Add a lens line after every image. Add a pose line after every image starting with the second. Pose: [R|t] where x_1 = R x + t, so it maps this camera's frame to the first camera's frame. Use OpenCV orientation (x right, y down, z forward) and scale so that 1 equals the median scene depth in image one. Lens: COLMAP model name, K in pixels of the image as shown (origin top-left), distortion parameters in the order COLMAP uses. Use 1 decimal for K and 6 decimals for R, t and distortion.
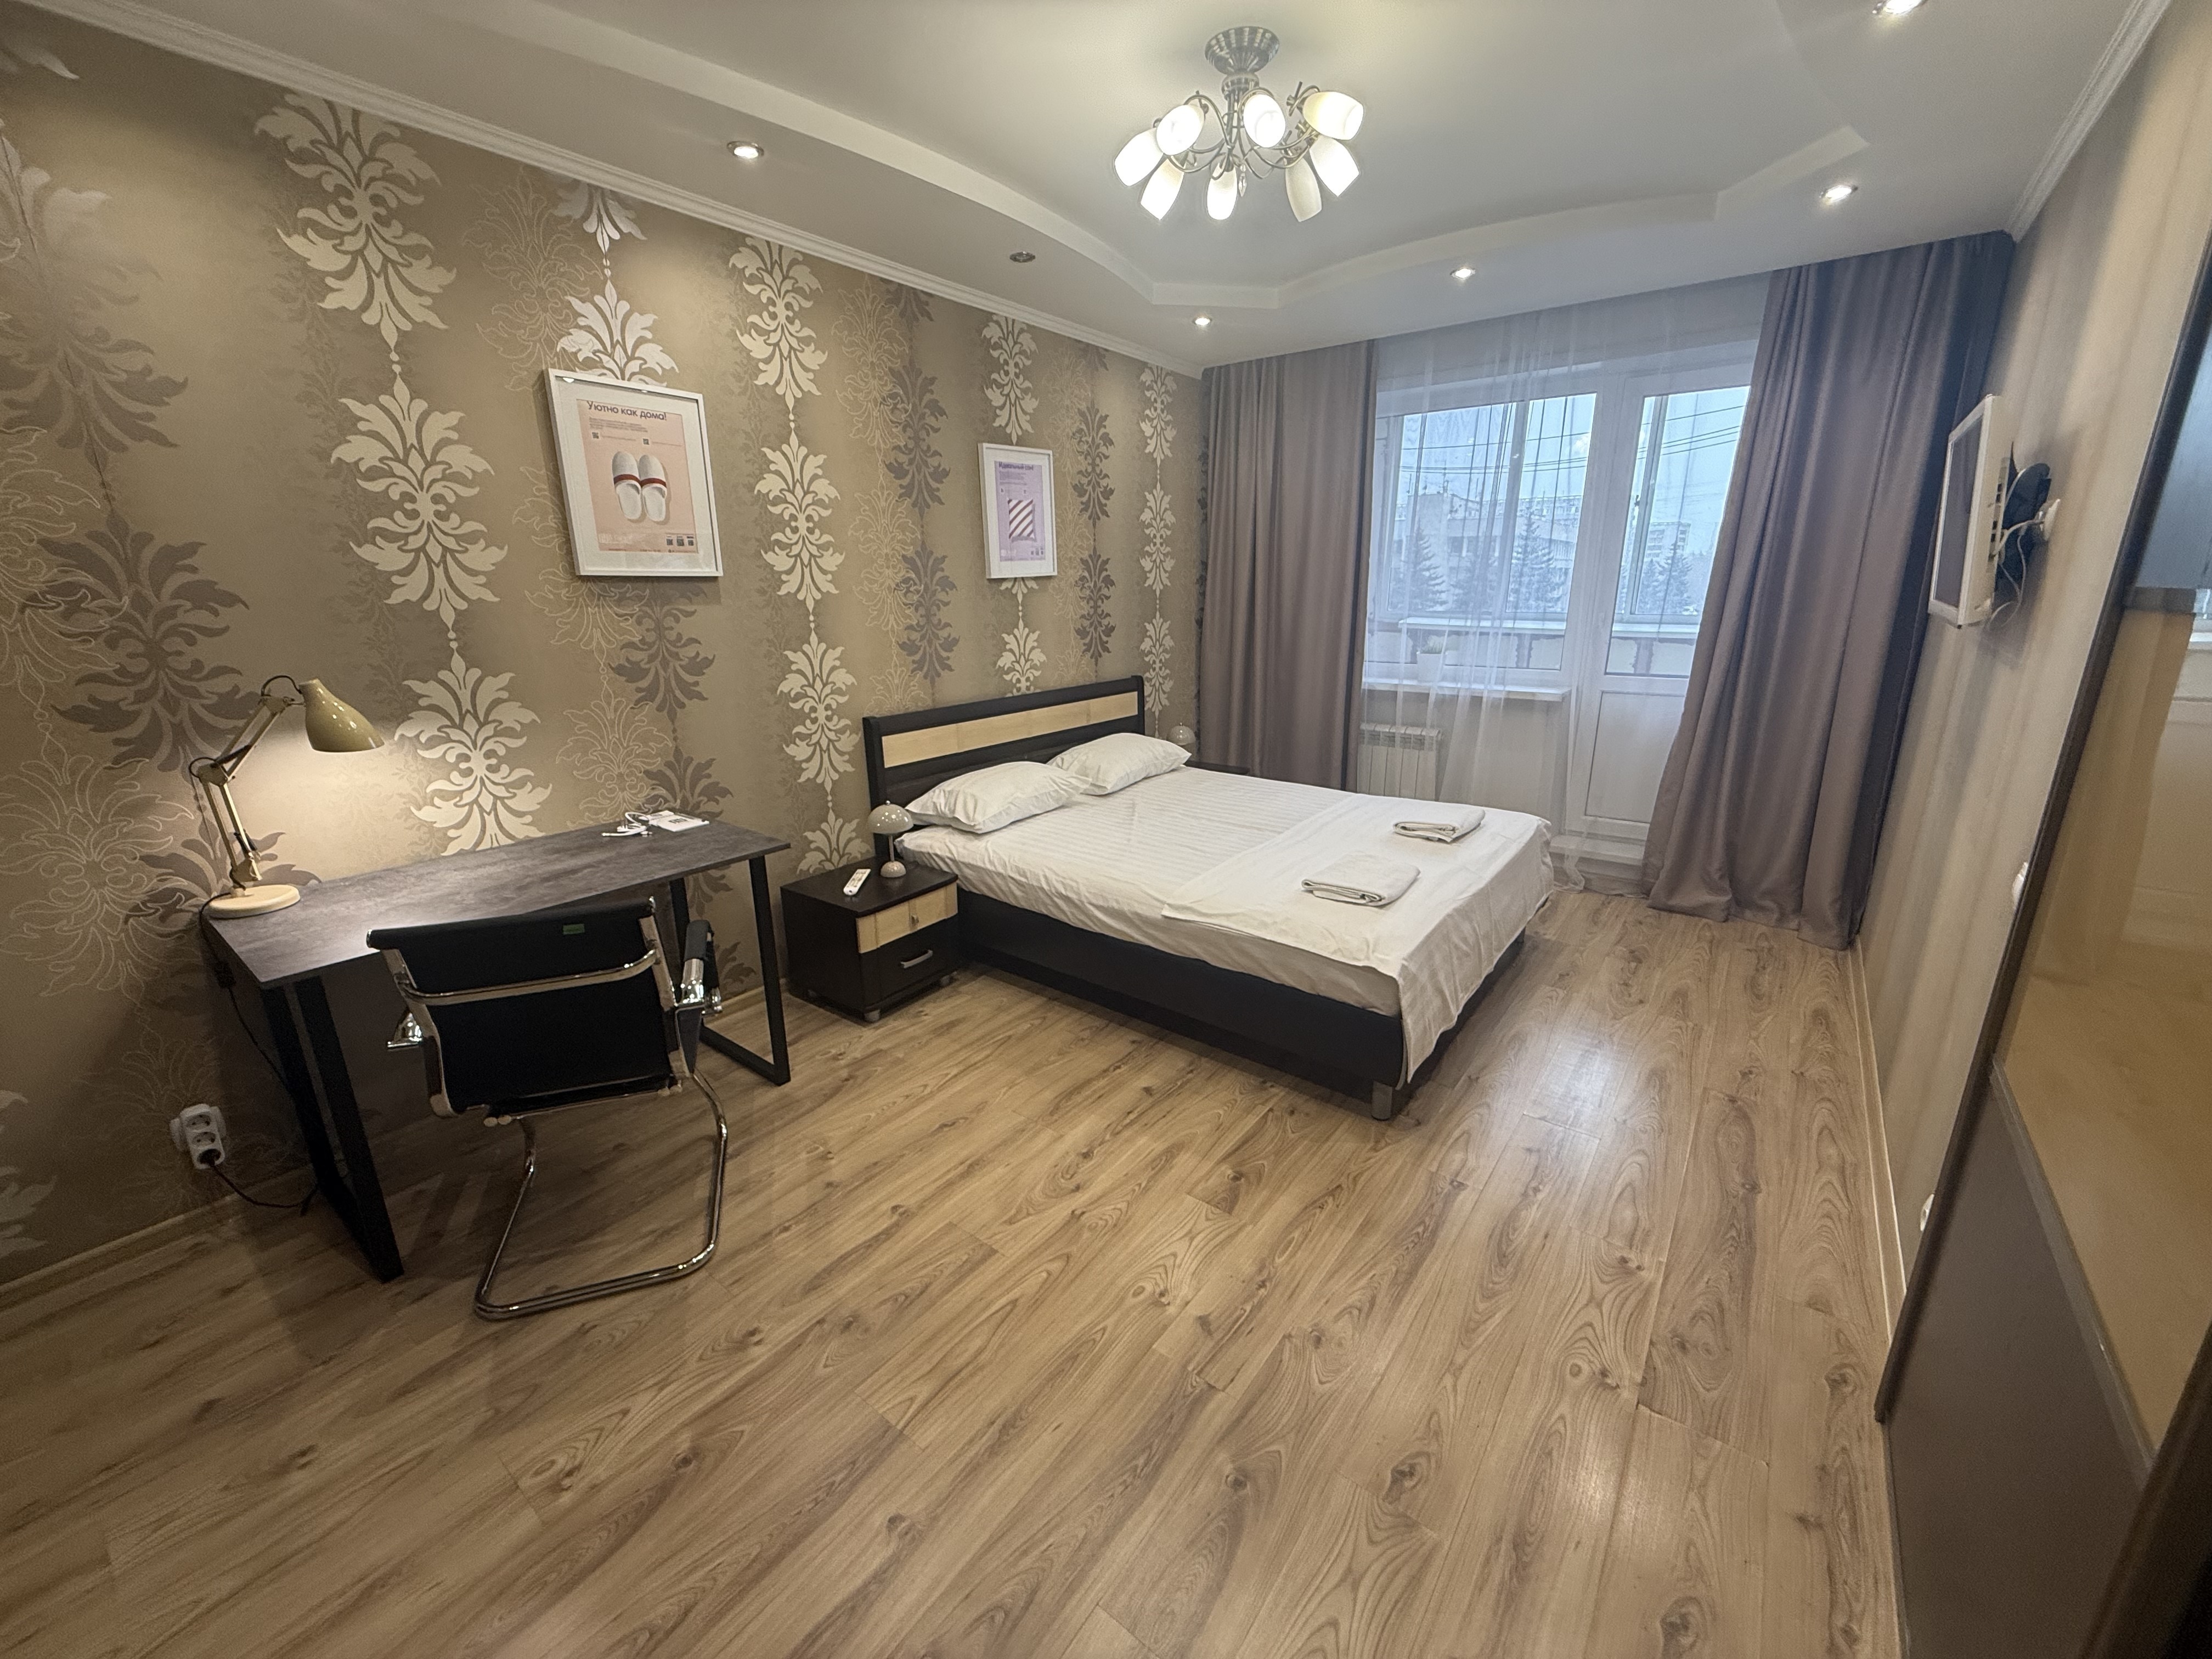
lens RADIAL K [[880.9, 0, 1100.3], [0, 880.9, 823.6], [0, 0, 1]] dist [0.000591, -0.000303]
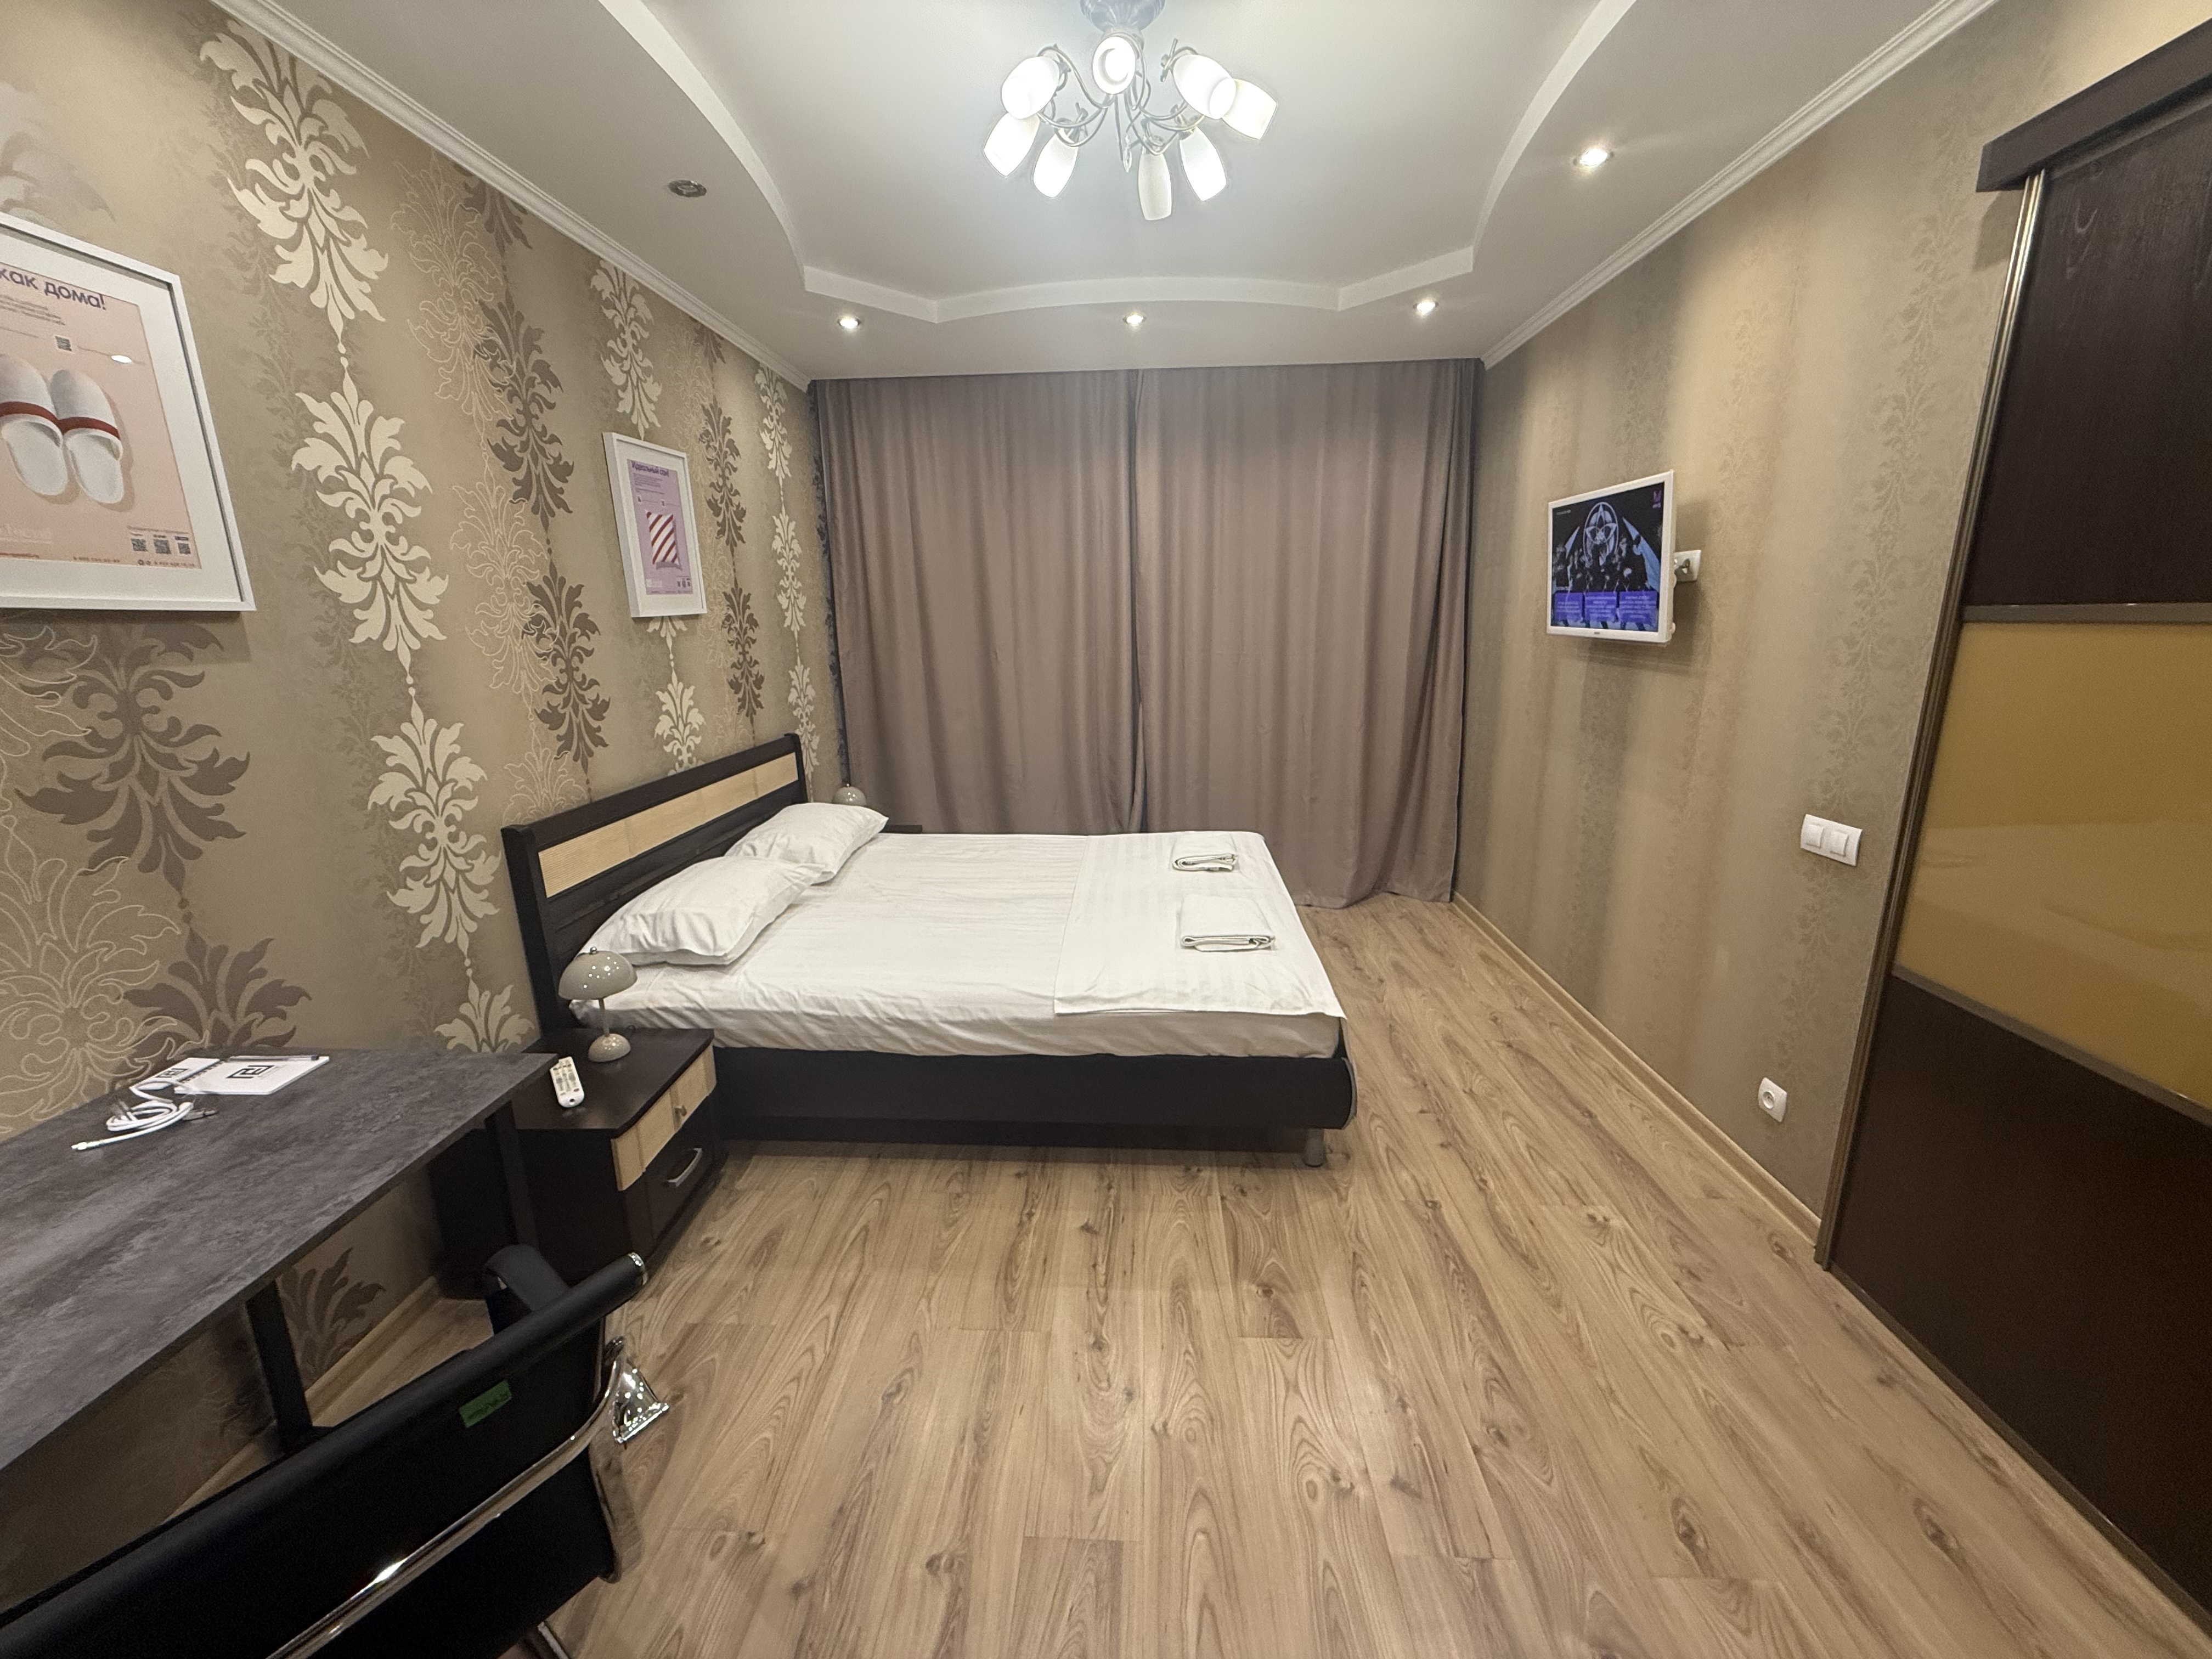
lens RADIAL K [[880.9, 0, 1101.9], [0, 880.9, 824.3], [0, 0, 1]] dist [0.000591, -0.000303]
pose [[0.821014, -0.135360, 0.554629, -0.305865], [0.160992, 0.986952, 0.002555, -0.062223], [-0.547738, 0.087193, 0.832094, 0.251105]]
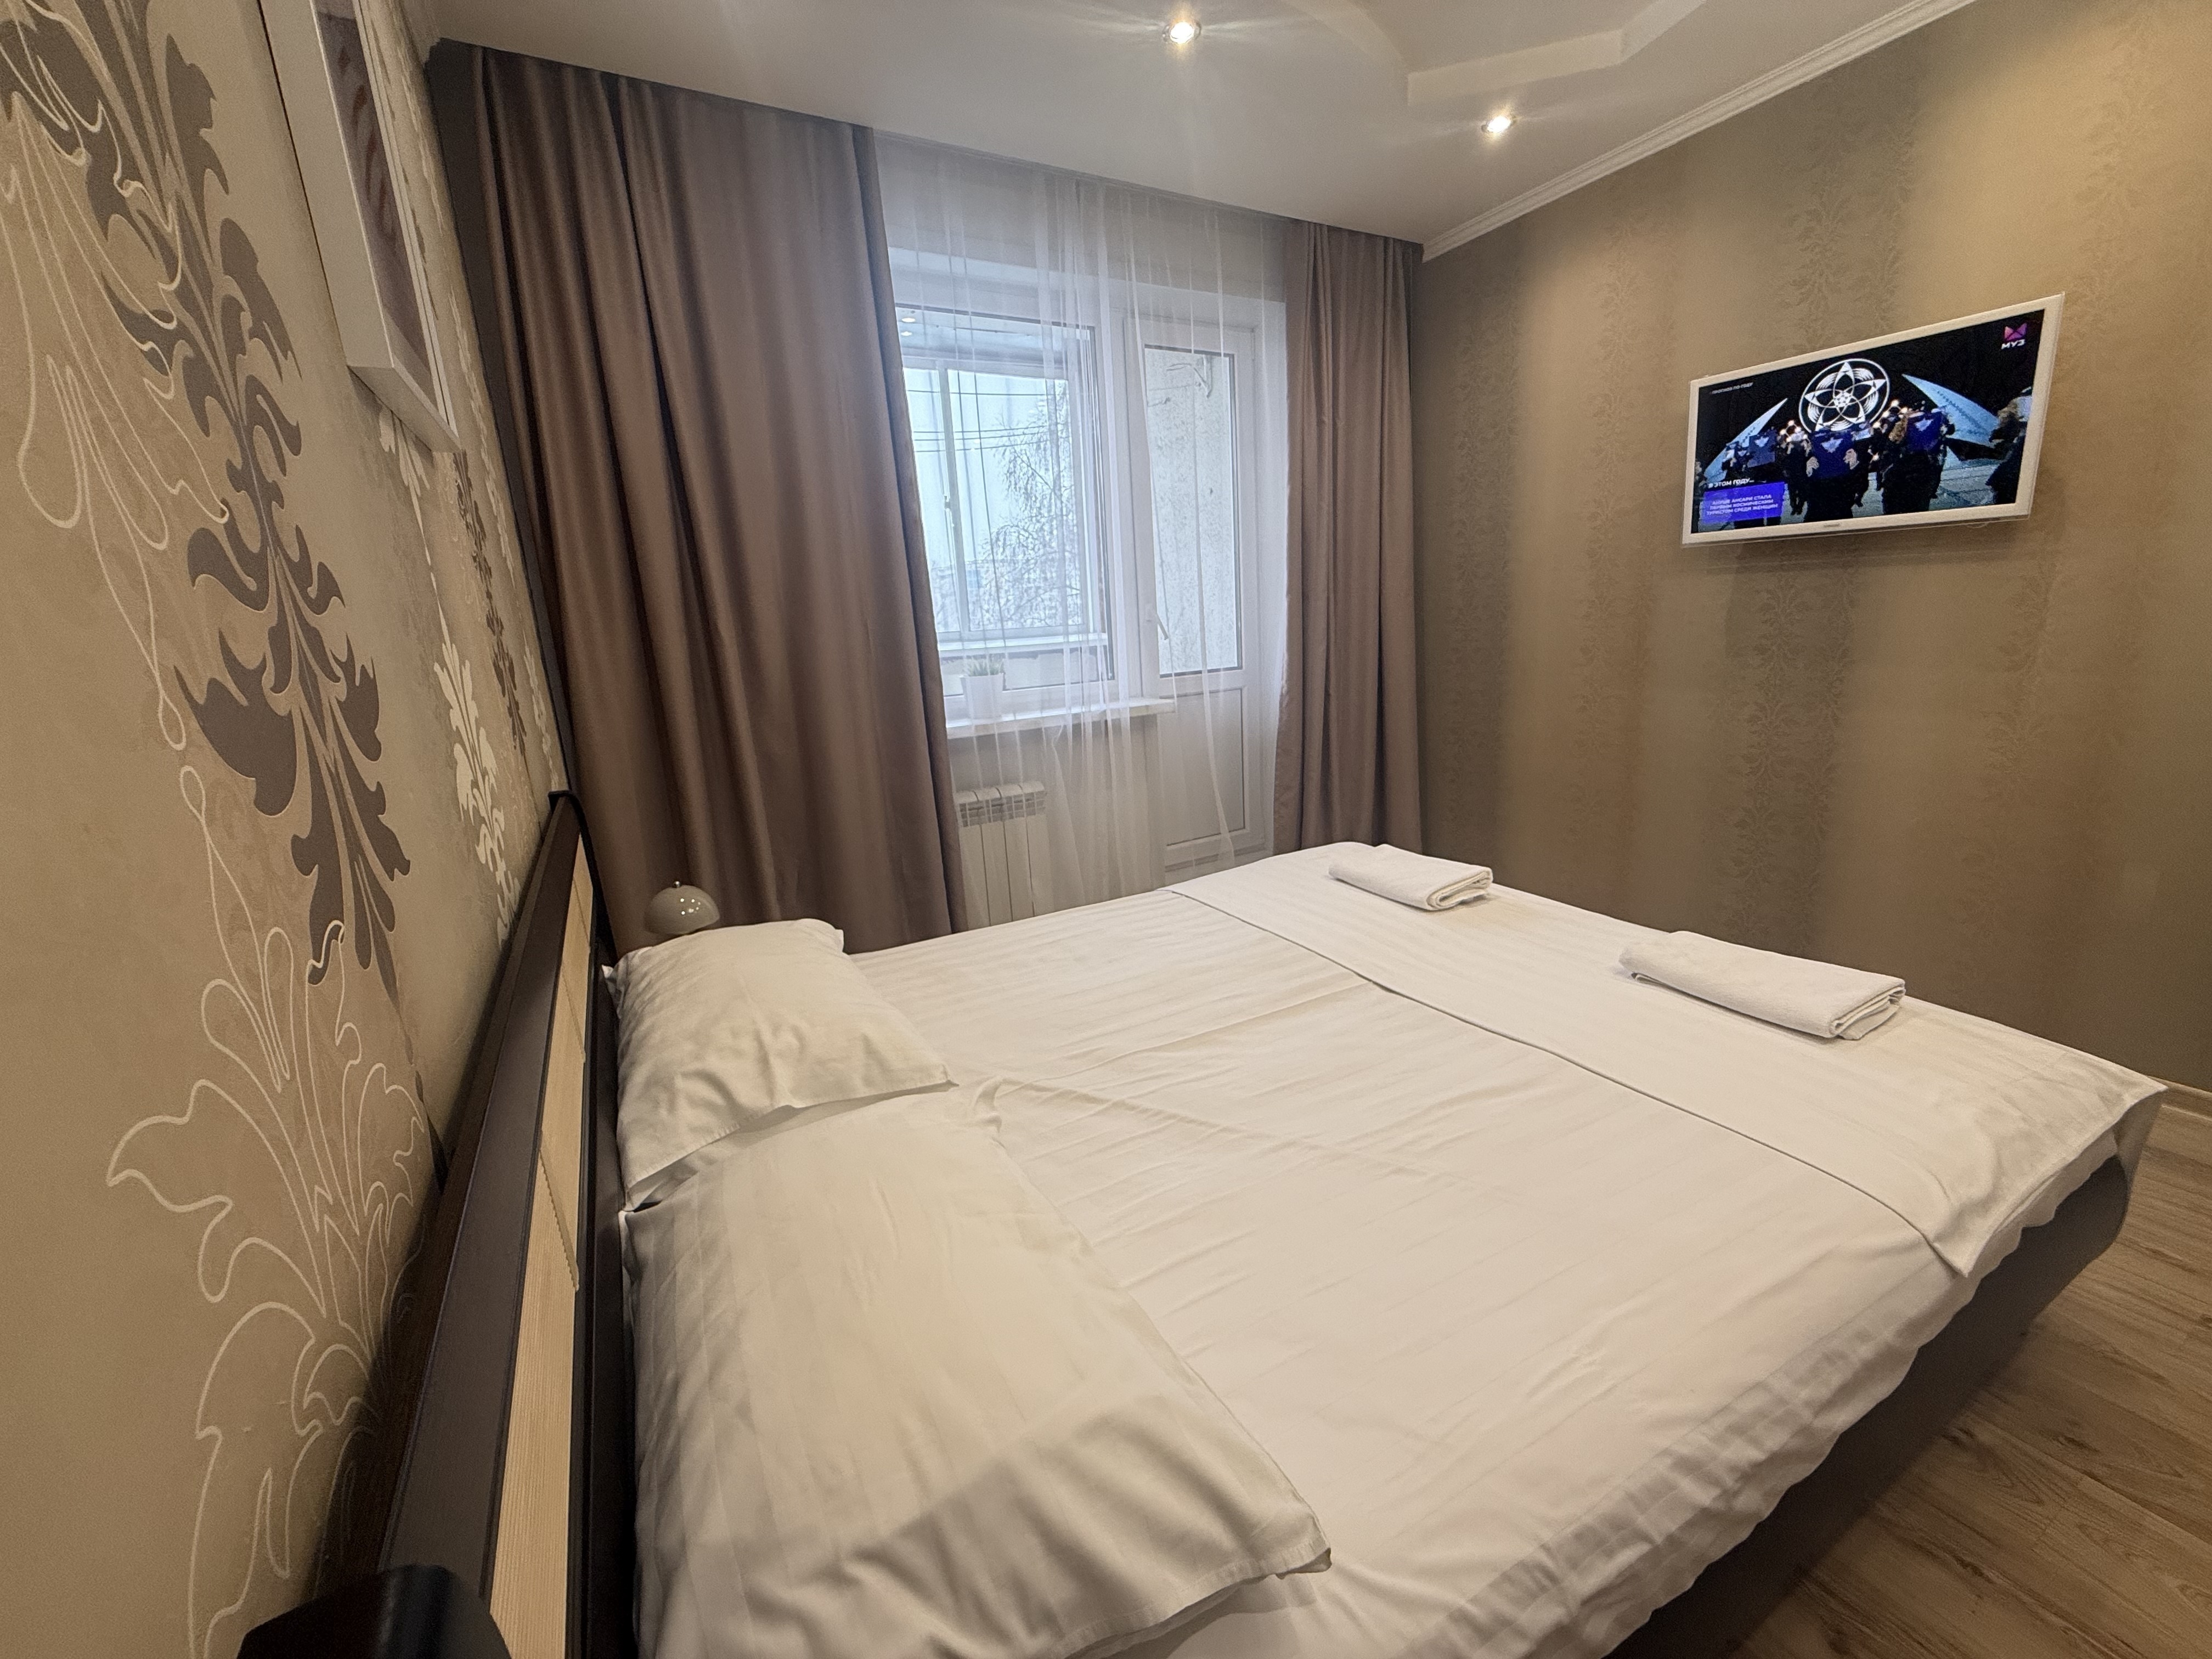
lens RADIAL K [[880.9, 0, 1101.4], [0, 880.9, 829.2], [0, 0, 1]] dist [0.000591, -0.000303]
pose [[0.393484, -0.226210, 0.891066, -0.329576], [0.296010, 0.948812, 0.110156, -0.203233], [-0.870373, 0.220420, 0.440303, 1.029038]]
